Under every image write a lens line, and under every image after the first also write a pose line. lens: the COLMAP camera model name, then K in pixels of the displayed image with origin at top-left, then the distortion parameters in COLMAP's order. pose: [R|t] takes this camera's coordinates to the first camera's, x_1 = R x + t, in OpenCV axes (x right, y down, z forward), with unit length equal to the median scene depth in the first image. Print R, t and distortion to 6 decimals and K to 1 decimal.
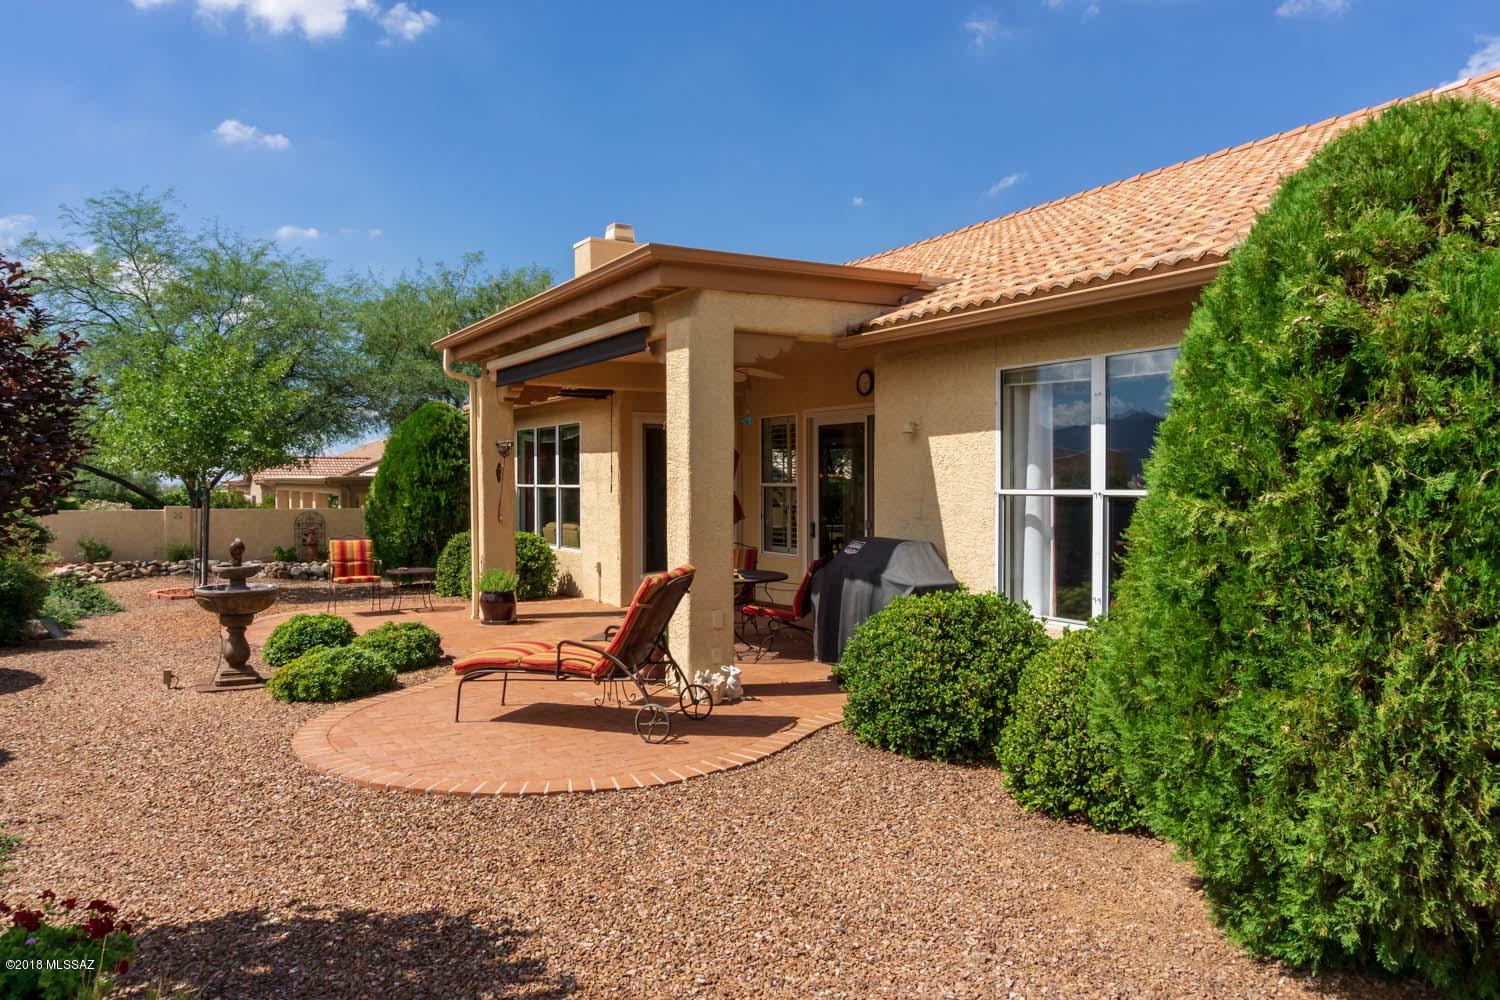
lens RADIAL K [[1022.3, 0, 748.5], [0, 1022.3, 471.0], [0, 0, 1]] dist [-0.019682, -0.003267]
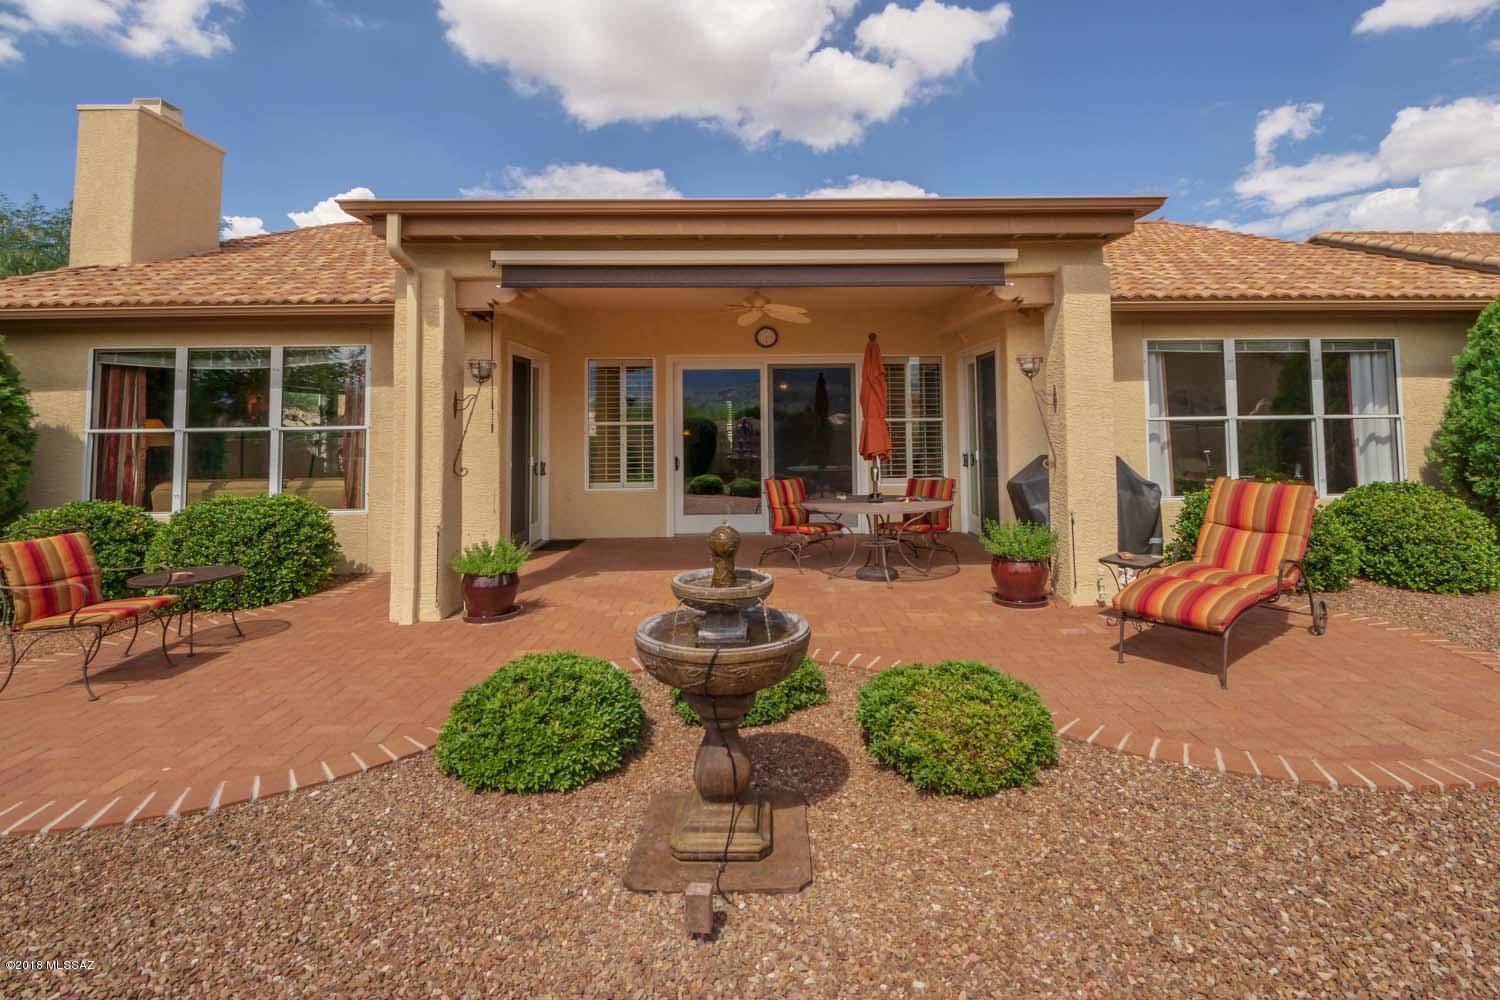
lens RADIAL K [[661.6, 0, 747.7], [0, 661.6, 377.5], [0, 0, 1]] dist [0.007508, 0.000016]
pose [[0.521051, 0.055757, 0.851703, -0.548532], [0.005483, 0.997625, -0.068664, 0.016063], [-0.853508, 0.040447, 0.519507, 0.598689]]
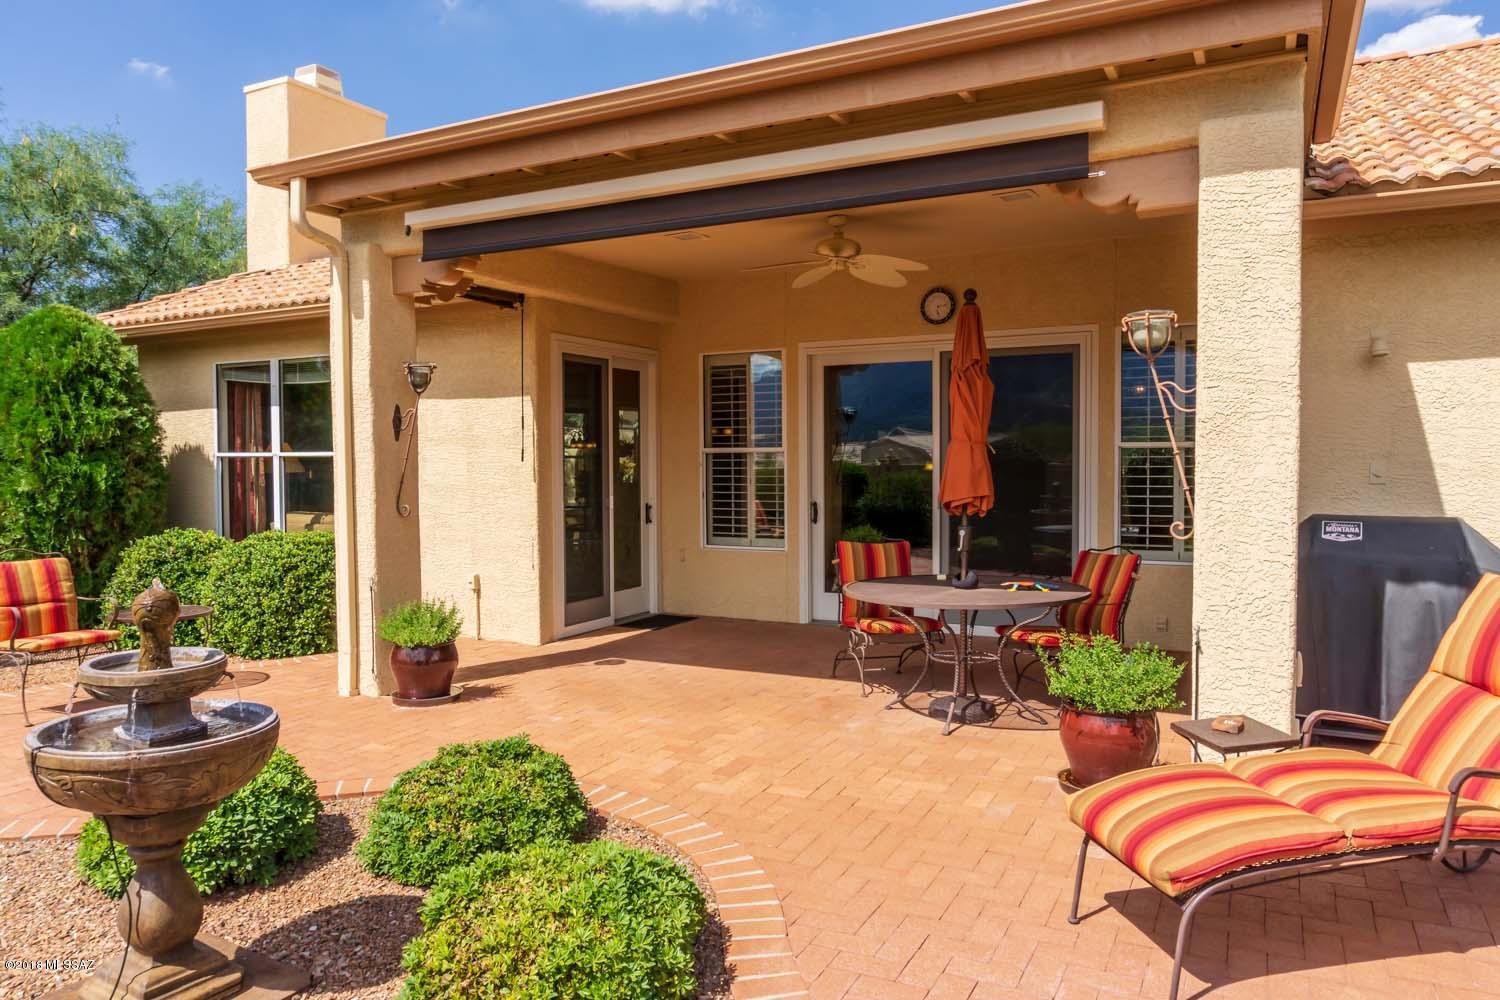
lens RADIAL K [[1022.3, 0, 748.5], [0, 1022.3, 471.0], [0, 0, 1]] dist [-0.019682, -0.003267]
pose [[0.859045, -0.007718, 0.511842, -0.371204], [-0.001521, 0.999843, 0.017628, 0.017968], [-0.511898, -0.015922, 0.858899, 0.450055]]
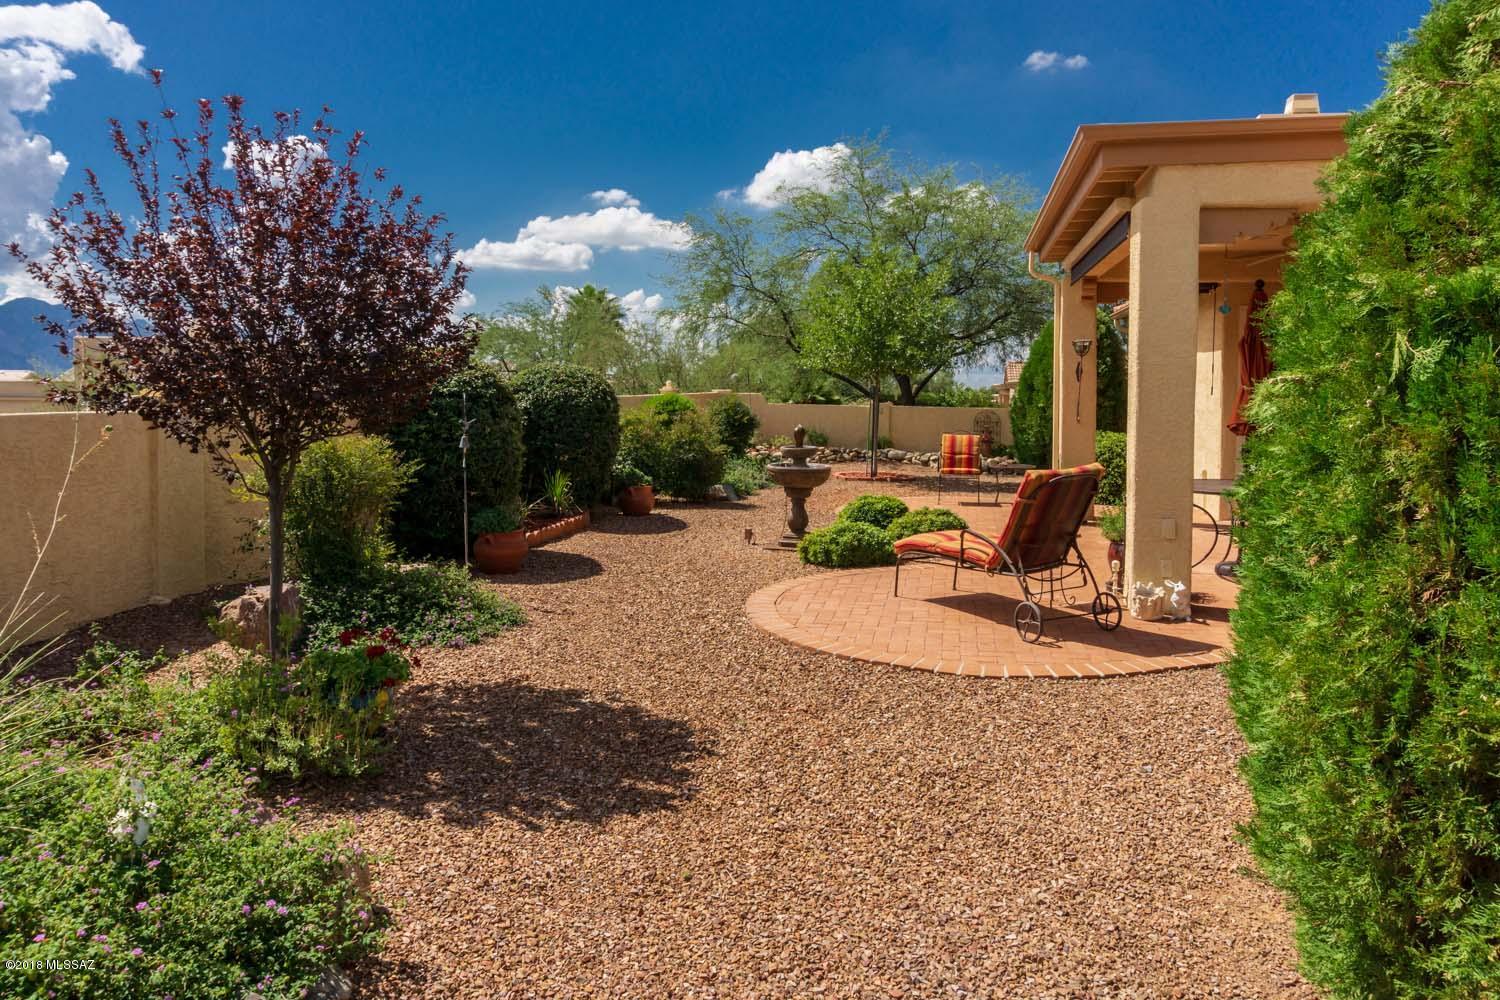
lens RADIAL K [[1033.8, 0, 779.6], [0, 1033.8, 387.1], [0, 0, 1]] dist [-0.018590, -0.001807]
pose [[0.747357, 0.009289, -0.664357, 0.211842], [-0.003594, 0.999944, 0.009938, 0.007551], [0.664413, -0.005040, 0.747349, 0.058059]]
